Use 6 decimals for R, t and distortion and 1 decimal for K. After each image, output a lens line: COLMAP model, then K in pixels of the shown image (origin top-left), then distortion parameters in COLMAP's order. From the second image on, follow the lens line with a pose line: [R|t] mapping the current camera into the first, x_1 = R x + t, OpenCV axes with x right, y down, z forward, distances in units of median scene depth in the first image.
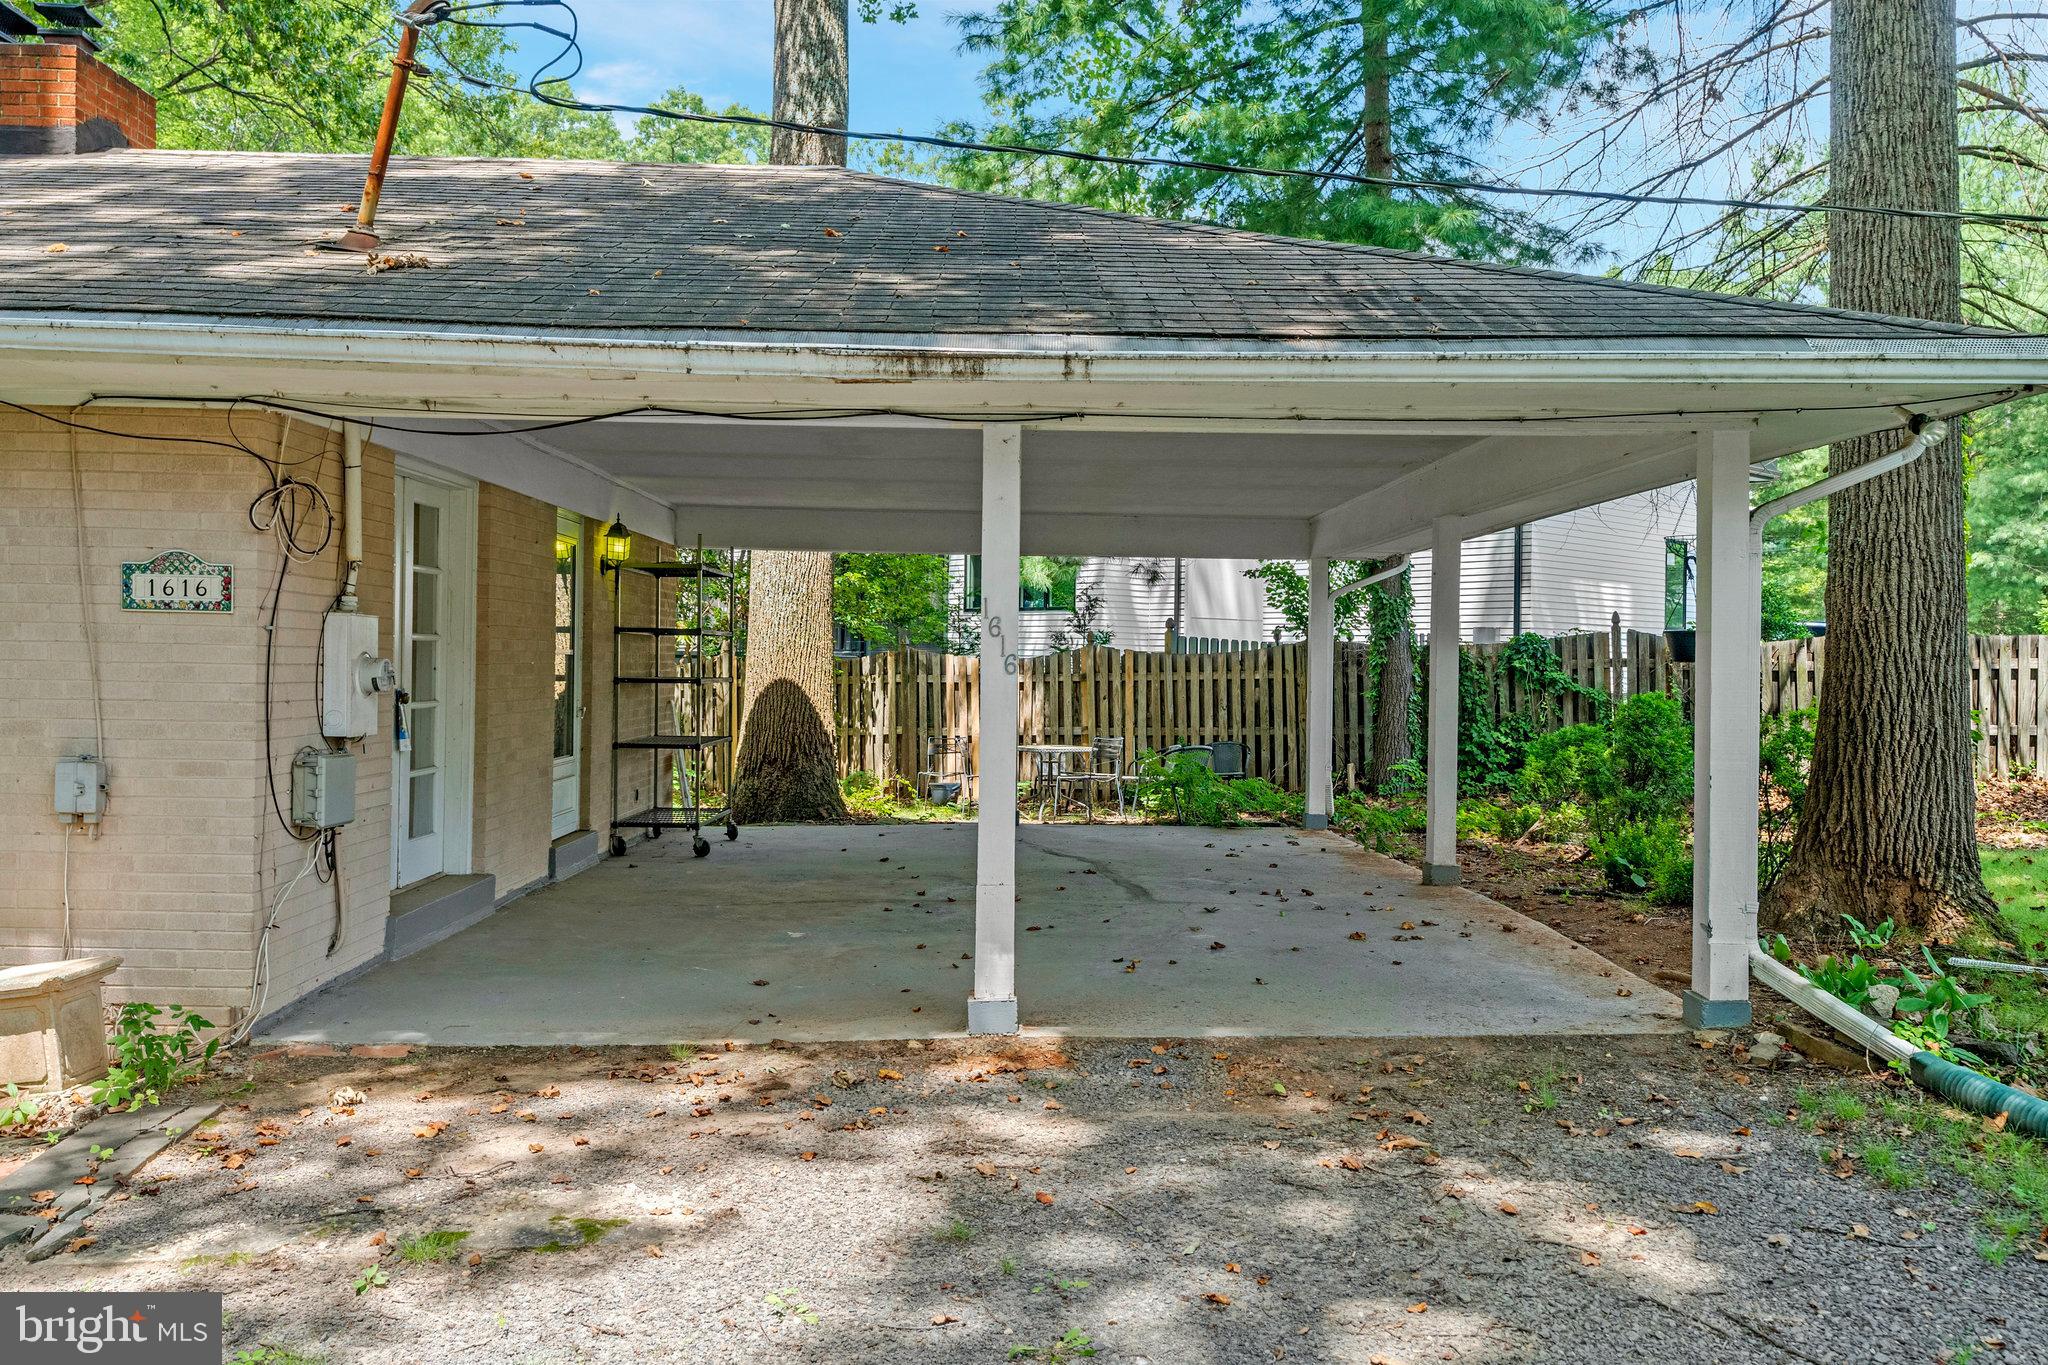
lens RADIAL K [[1580.8, 0, 1024.0], [0, 1580.8, 682.5], [0, 0, 1]] dist [0.006049, 0.006685]
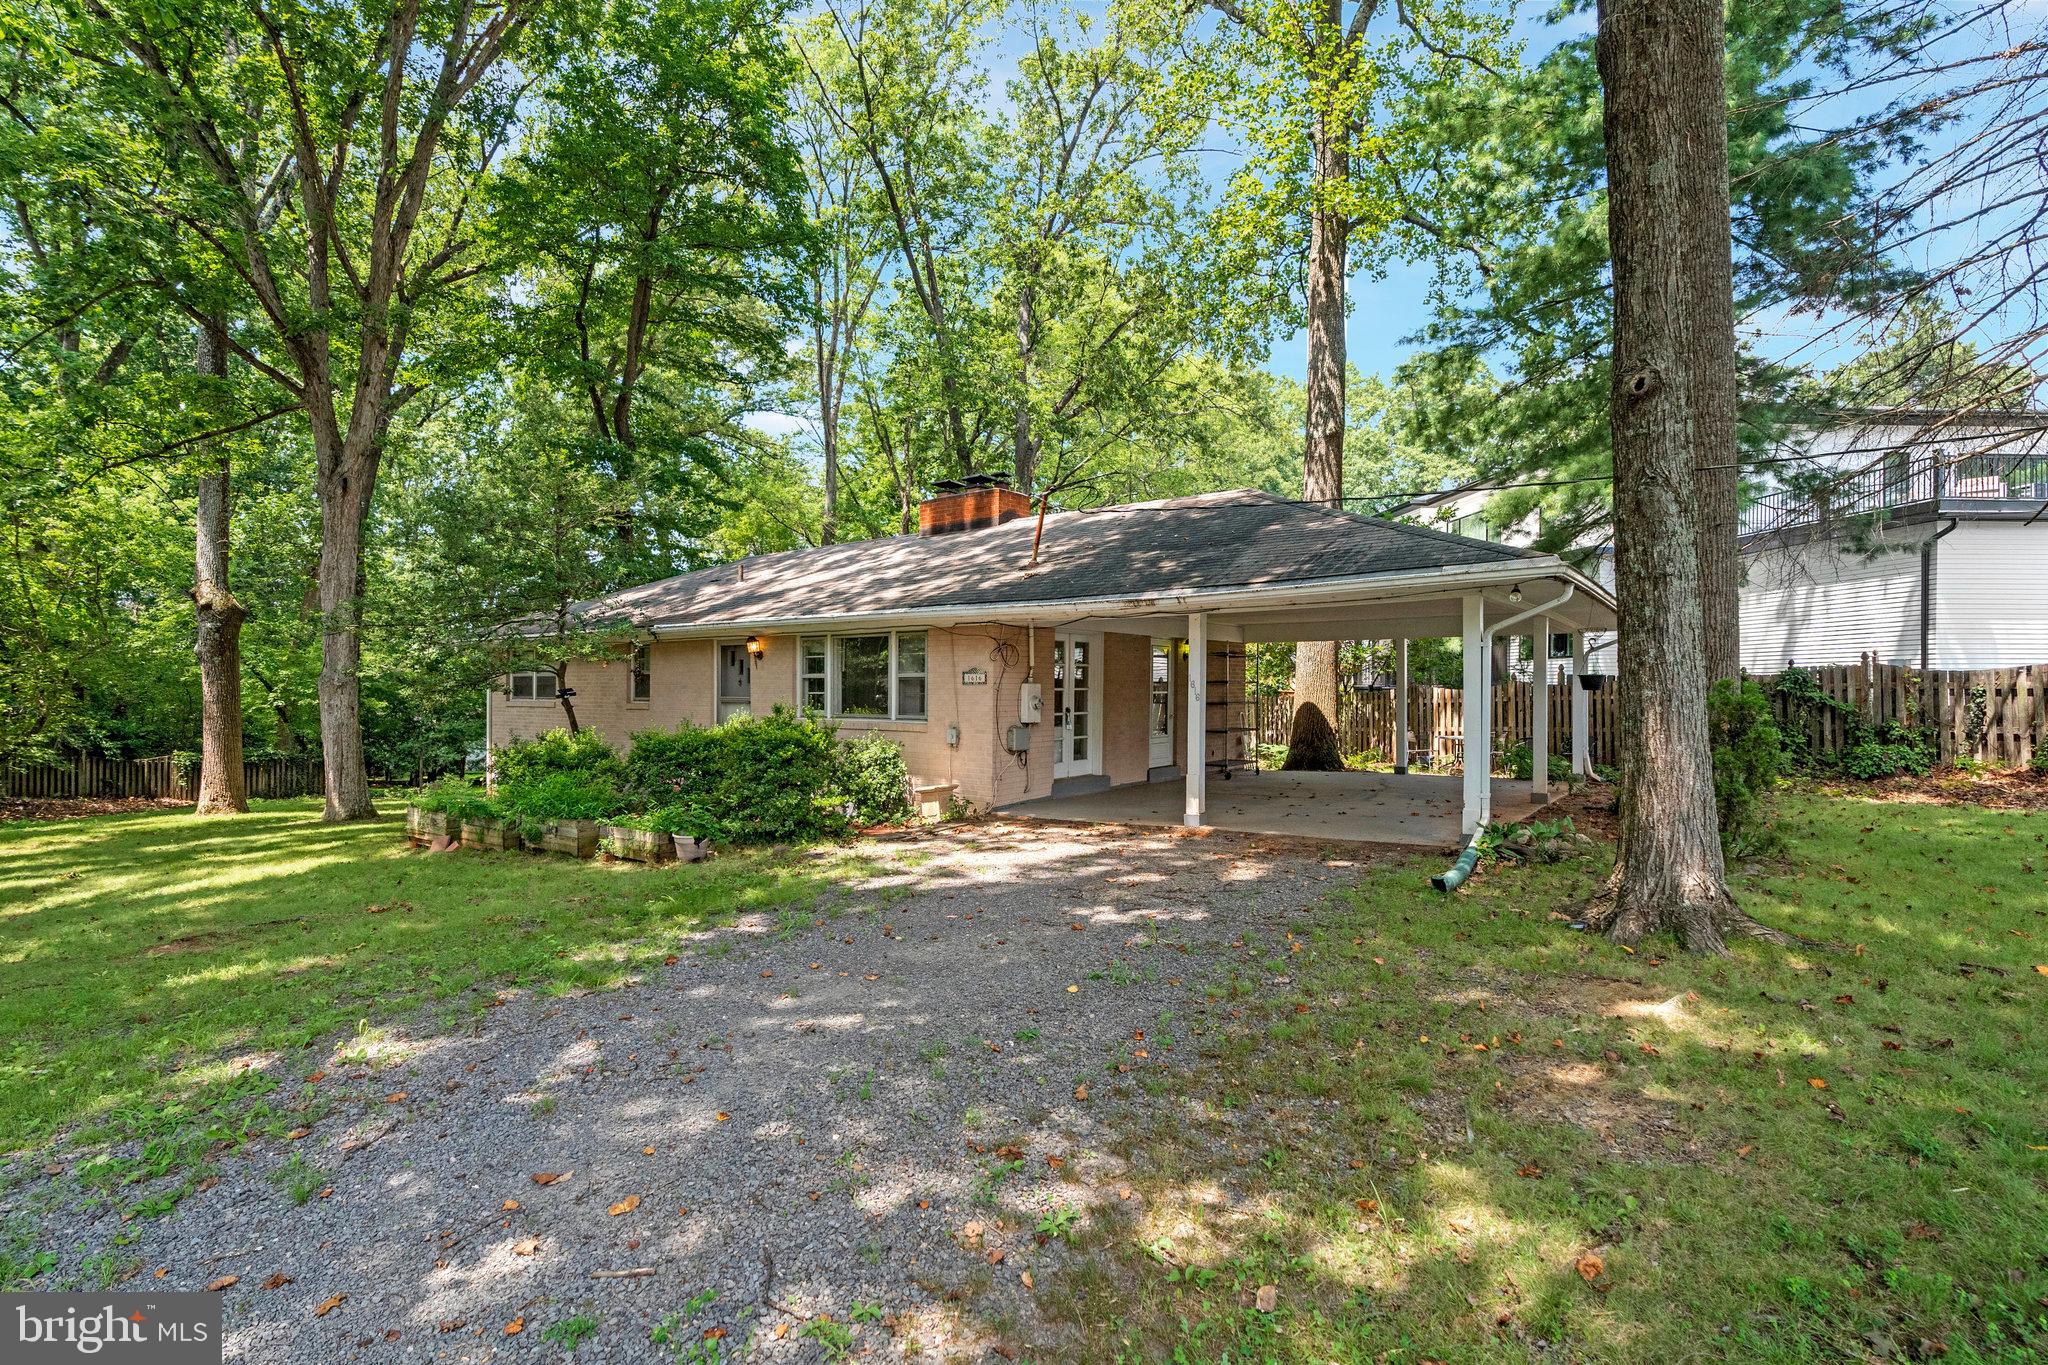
lens RADIAL K [[946.7, 0, 1042.1], [0, 946.7, 693.6], [0, 0, 1]] dist [-0.002444, -0.021153]
pose [[0.799893, -0.015357, -0.599946, 0.311162], [0.008758, 0.999865, -0.013916, 0.000983], [0.600078, 0.005877, 0.799920, -0.209818]]
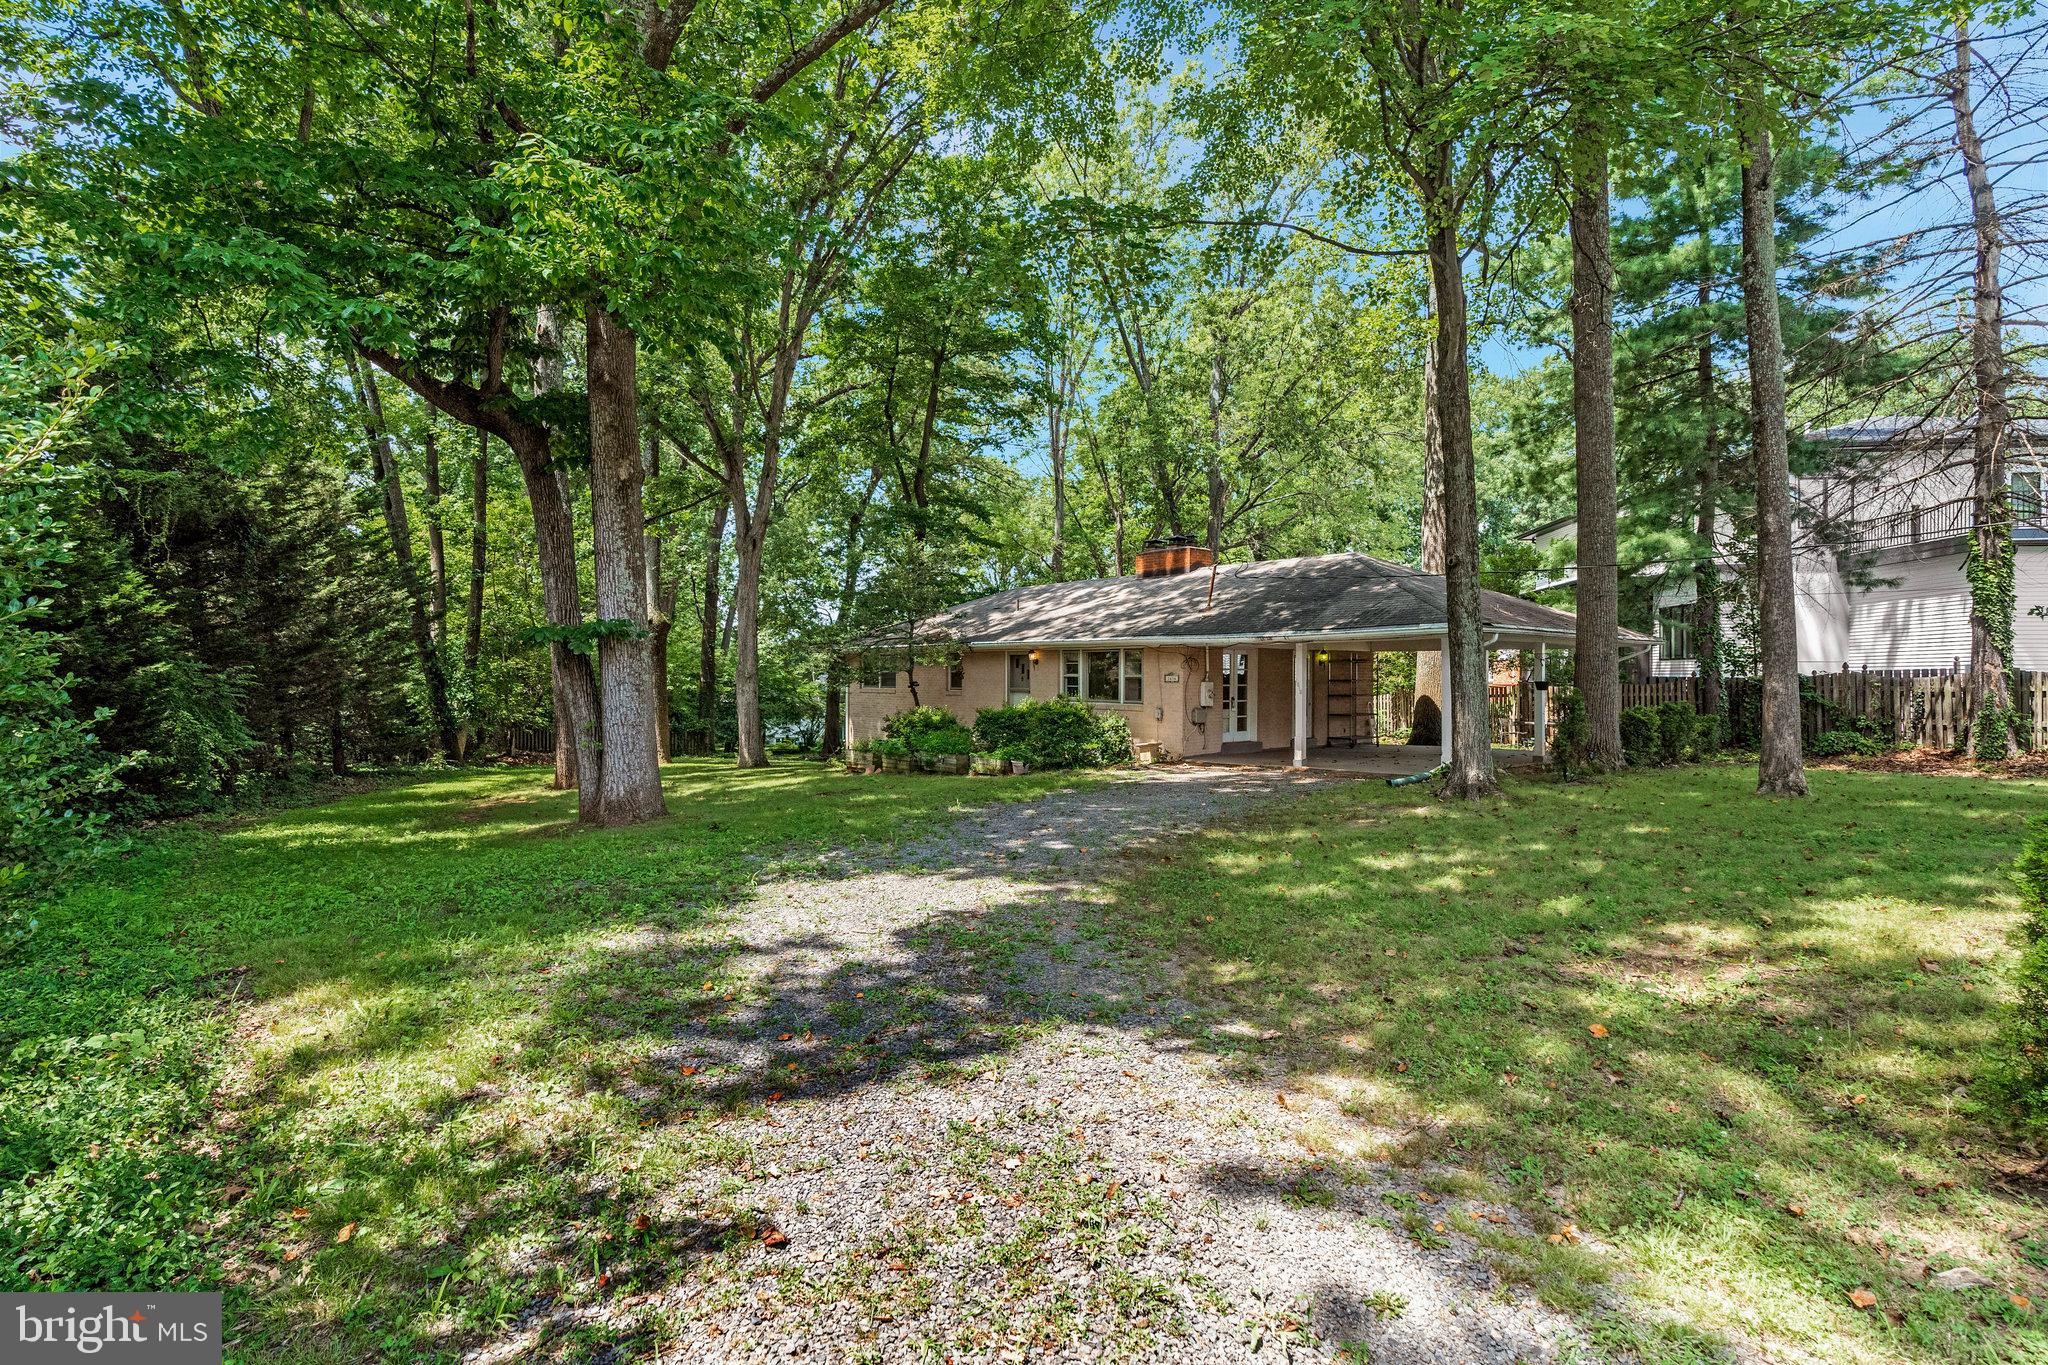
lens RADIAL K [[961.4, 0, 1016.0], [0, 961.4, 585.9], [0, 0, 1]] dist [0.000972, 0.000531]
pose [[0.631661, -0.086757, -0.770375, 0.687441], [-0.002932, 0.993444, -0.114282, 0.001937], [0.775239, 0.074446, 0.627265, -0.617235]]
